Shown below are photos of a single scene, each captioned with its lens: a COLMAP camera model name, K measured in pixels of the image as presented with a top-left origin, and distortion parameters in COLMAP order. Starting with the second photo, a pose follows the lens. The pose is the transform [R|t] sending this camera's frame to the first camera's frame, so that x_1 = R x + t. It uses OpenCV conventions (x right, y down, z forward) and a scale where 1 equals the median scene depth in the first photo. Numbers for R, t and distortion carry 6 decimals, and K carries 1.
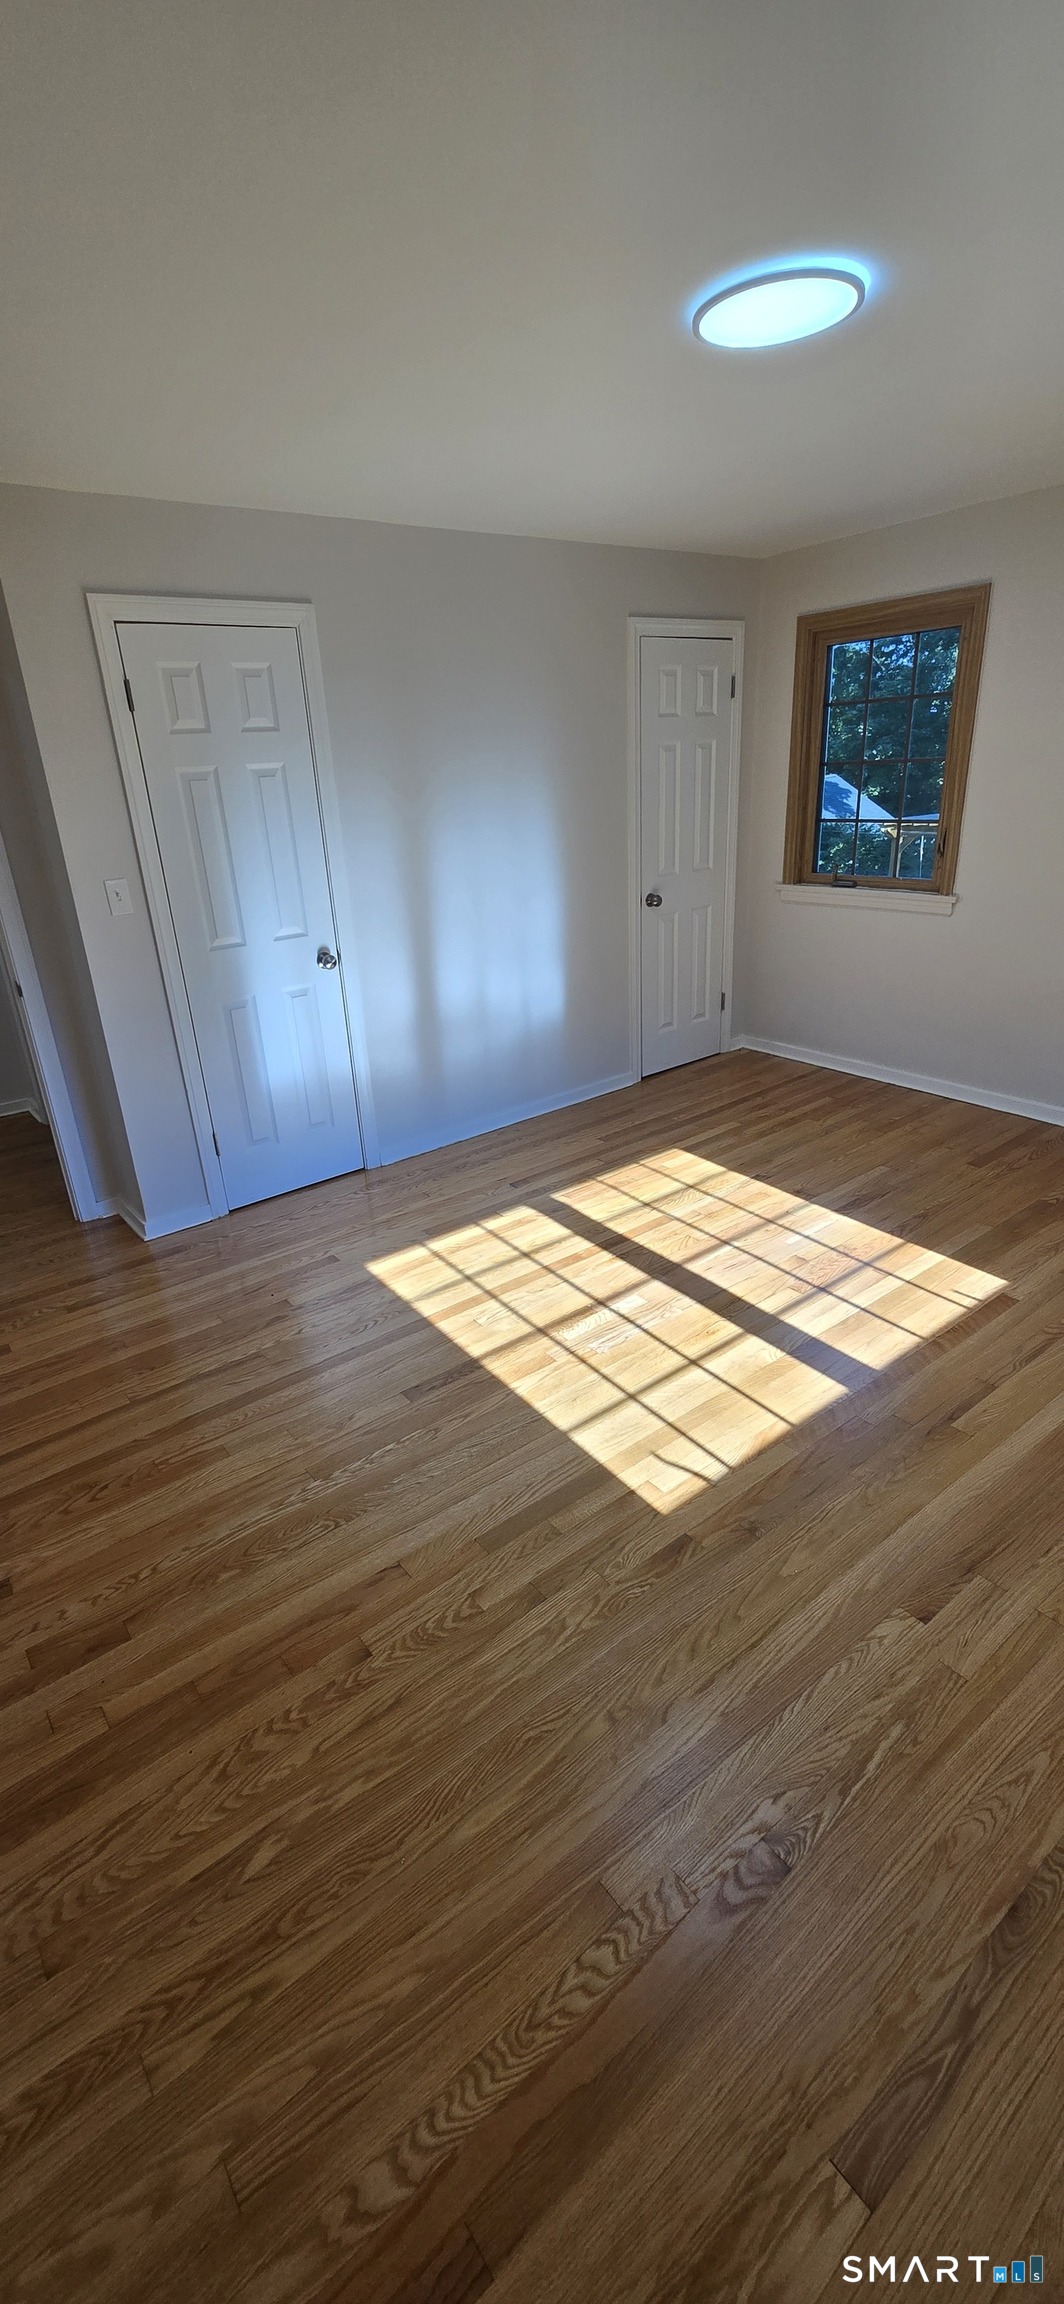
lens RADIAL K [[947.6, 0, 521.0], [0, 947.6, 1161.6], [0, 0, 1]] dist [-0.002413, -0.000146]
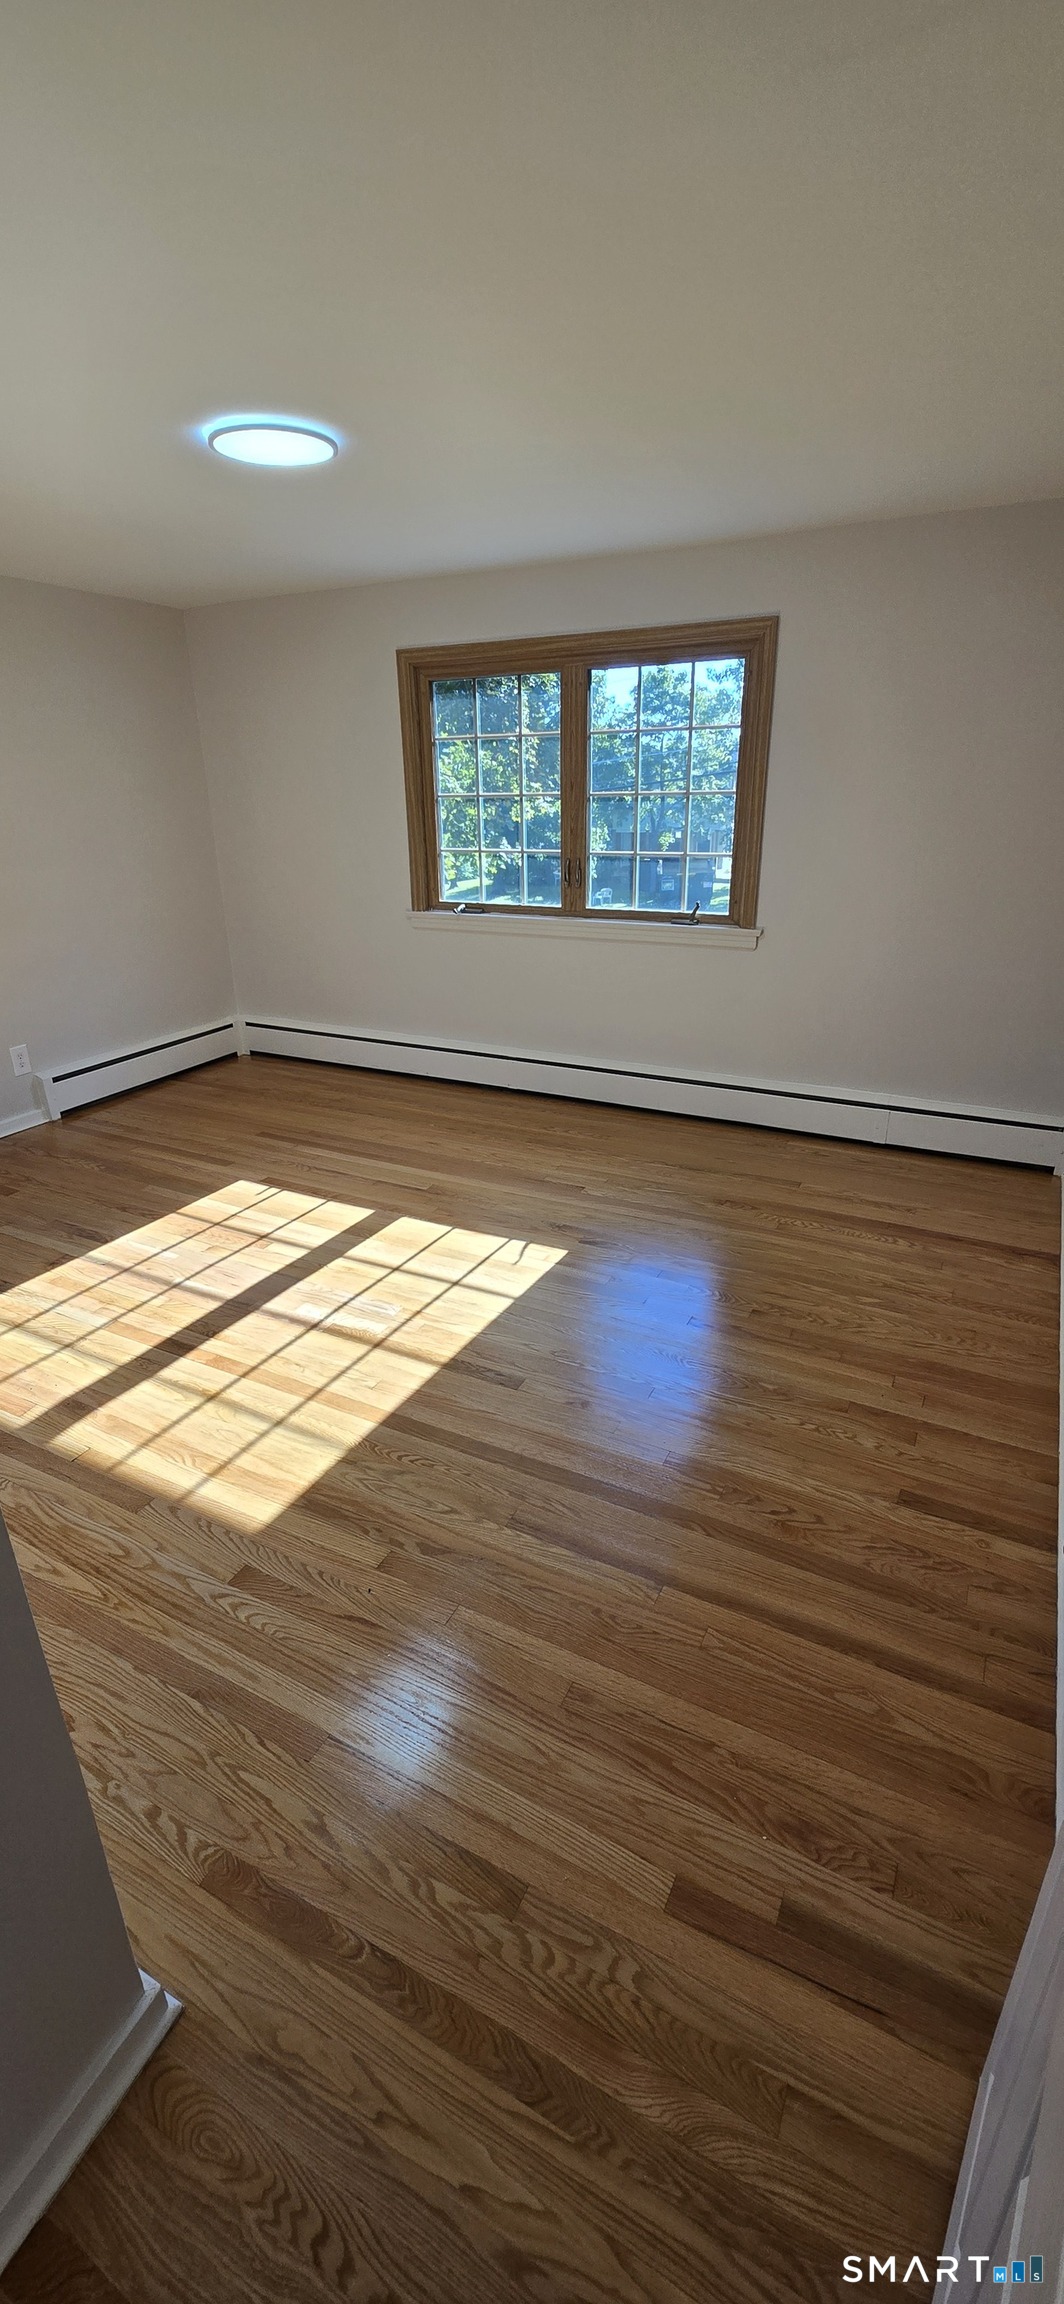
lens RADIAL K [[947.6, 0, 521.0], [0, 947.6, 1161.6], [0, 0, 1]] dist [-0.002413, -0.000146]
pose [[-0.422159, -0.286879, 0.859932, -0.761763], [0.386857, 0.800878, 0.457095, -0.336501], [-0.819832, 0.525637, -0.227116, 0.904557]]
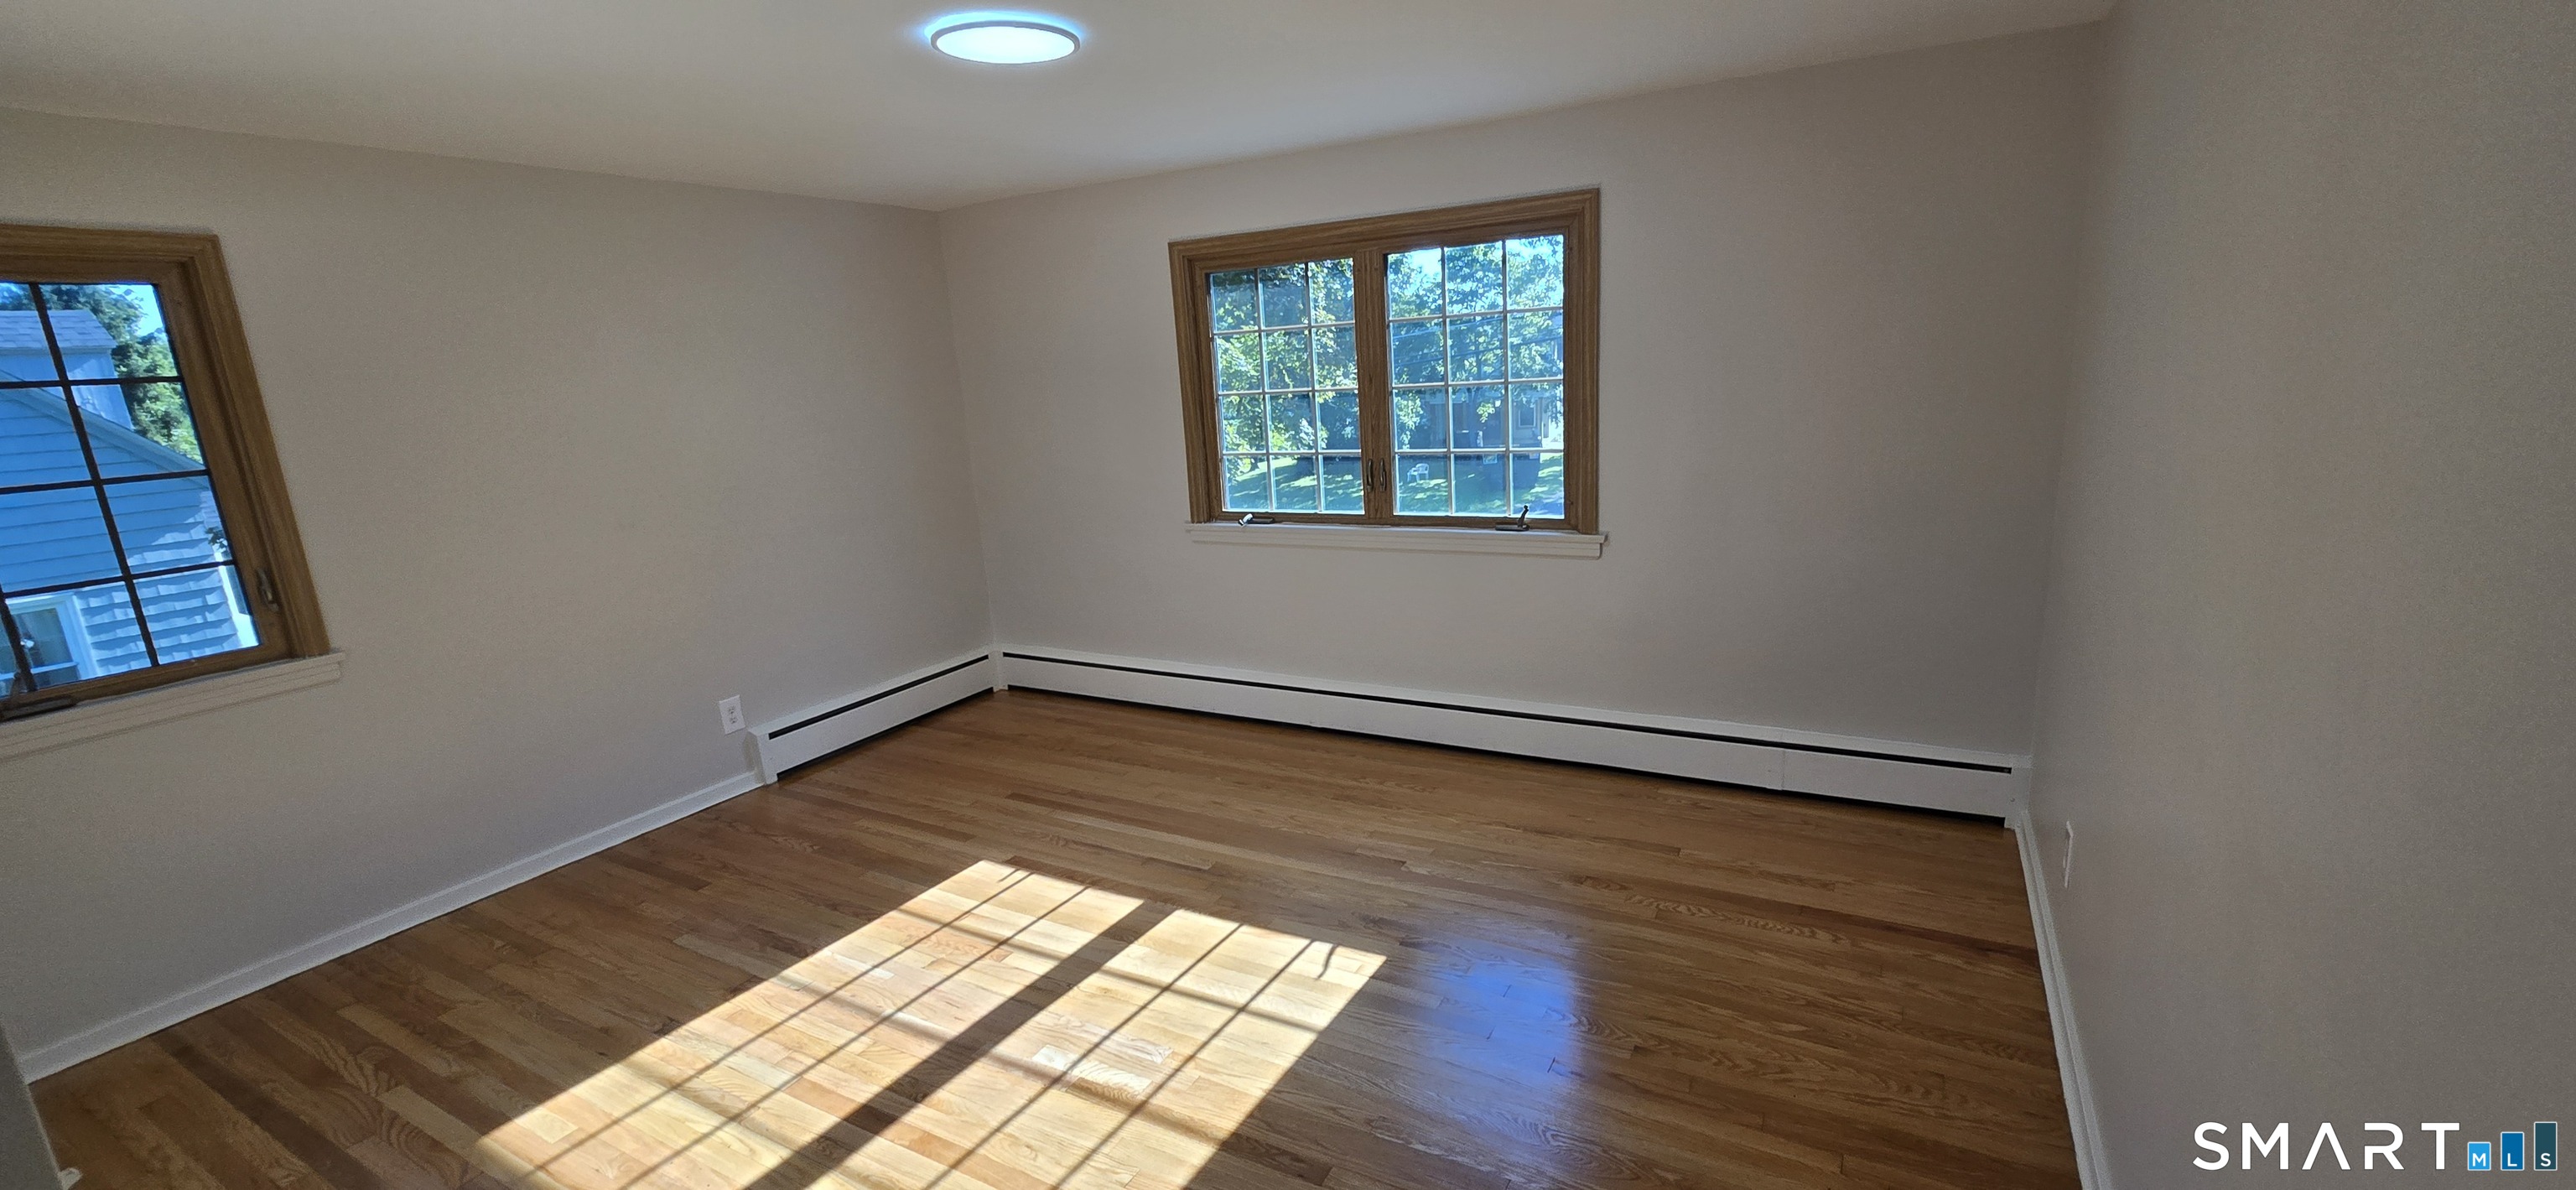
lens RADIAL K [[1063.7, 0, 1296.7], [0, 1063.7, 594.1], [0, 0, 1]] dist [-0.001025, -0.000168]
pose [[-0.395186, -0.129890, 0.909372, -0.669211], [0.428211, 0.849765, 0.307464, -0.337255], [-0.812689, 0.510909, -0.280195, 0.833944]]
